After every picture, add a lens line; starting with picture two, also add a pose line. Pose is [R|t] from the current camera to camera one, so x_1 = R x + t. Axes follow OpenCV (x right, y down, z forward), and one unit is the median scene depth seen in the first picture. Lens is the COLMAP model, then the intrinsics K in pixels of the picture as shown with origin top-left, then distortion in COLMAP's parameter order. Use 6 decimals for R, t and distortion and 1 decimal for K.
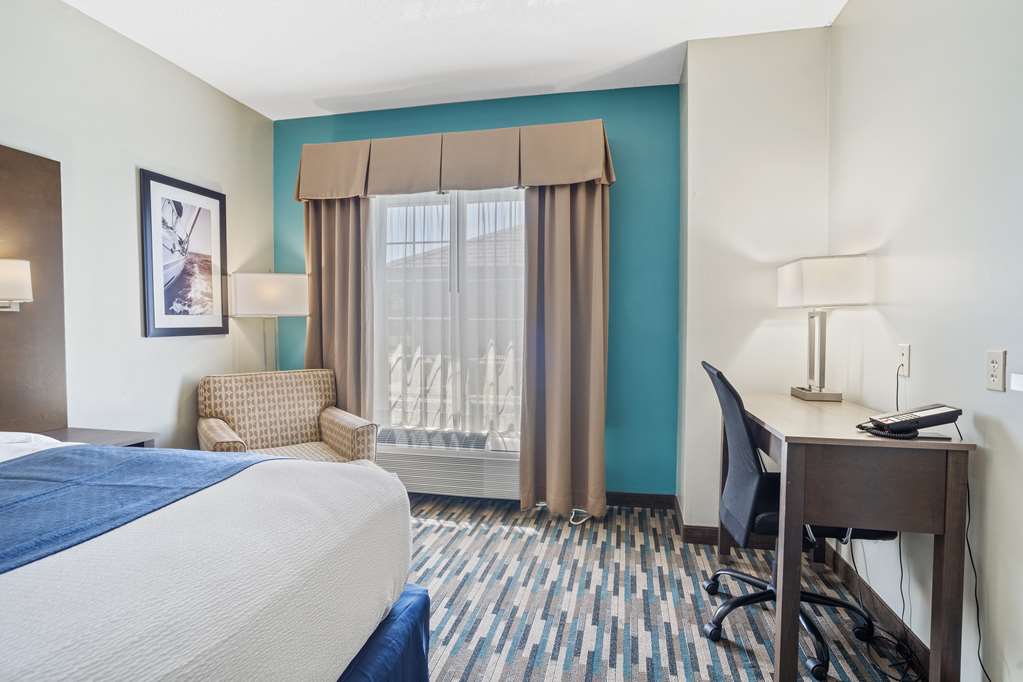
lens RADIAL K [[520.2, 0, 511.5], [0, 520.2, 341.0], [0, 0, 1]] dist [-0.002746, -0.000379]
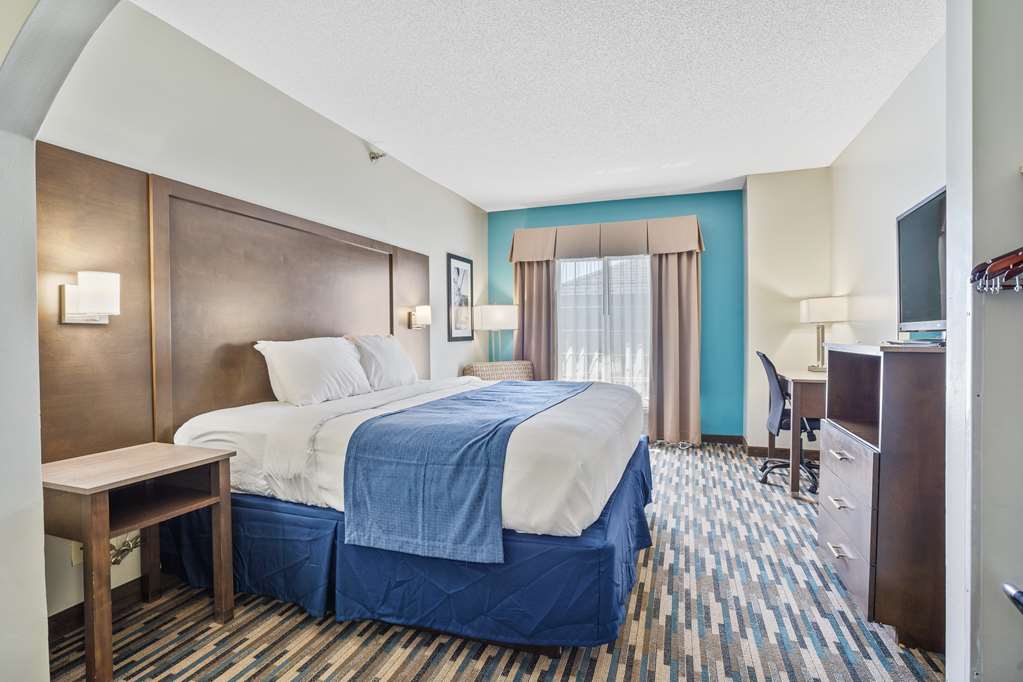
lens RADIAL K [[457.3, 0, 543.7], [0, 457.3, 340.3], [0, 0, 1]] dist [0.001442, 0.000182]
pose [[0.994988, -0.006057, -0.099810, -0.169477], [0.004103, 0.999796, -0.019776, 0.018341], [0.099910, 0.019268, 0.994810, -0.521691]]
